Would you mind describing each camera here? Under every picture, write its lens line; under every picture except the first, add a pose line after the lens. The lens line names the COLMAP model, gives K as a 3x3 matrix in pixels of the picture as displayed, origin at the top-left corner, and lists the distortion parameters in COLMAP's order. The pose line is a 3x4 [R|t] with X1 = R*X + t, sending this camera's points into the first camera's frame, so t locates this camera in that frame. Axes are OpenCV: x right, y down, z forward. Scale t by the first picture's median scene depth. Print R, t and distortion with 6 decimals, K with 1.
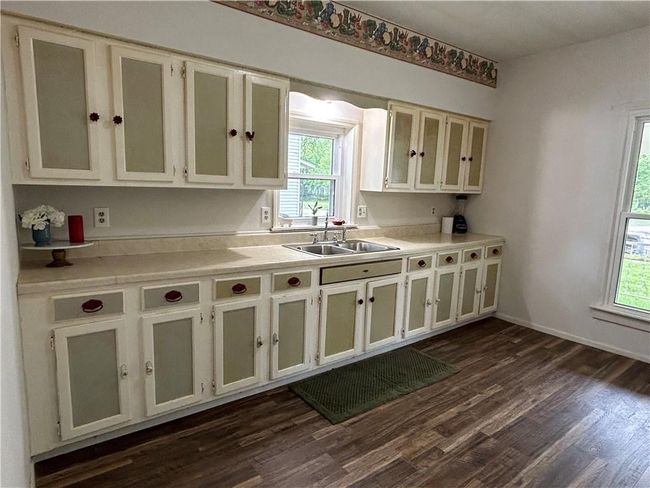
lens RADIAL K [[393.5, 0, 326.4], [0, 393.5, 246.2], [0, 0, 1]] dist [0.028359, -0.000302]
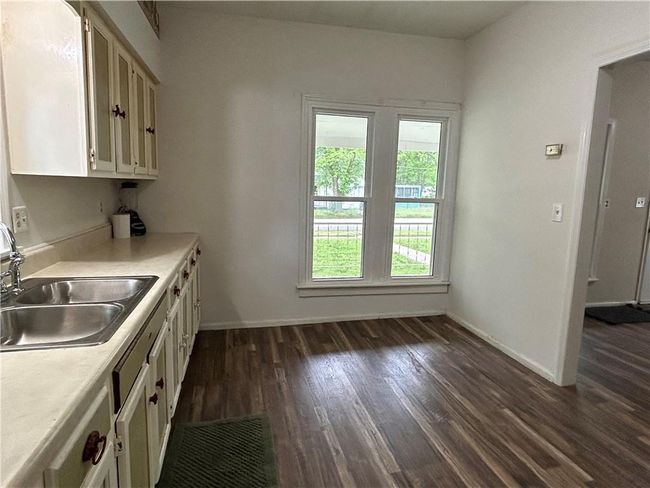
lens RADIAL K [[393.5, 0, 325.6], [0, 393.5, 240.9], [0, 0, 1]] dist [0.028359, -0.000302]
pose [[0.407690, -0.154192, 0.900008, -0.202982], [0.133209, 0.985138, 0.108435, -0.066365], [-0.903352, 0.075682, 0.422171, 0.471672]]
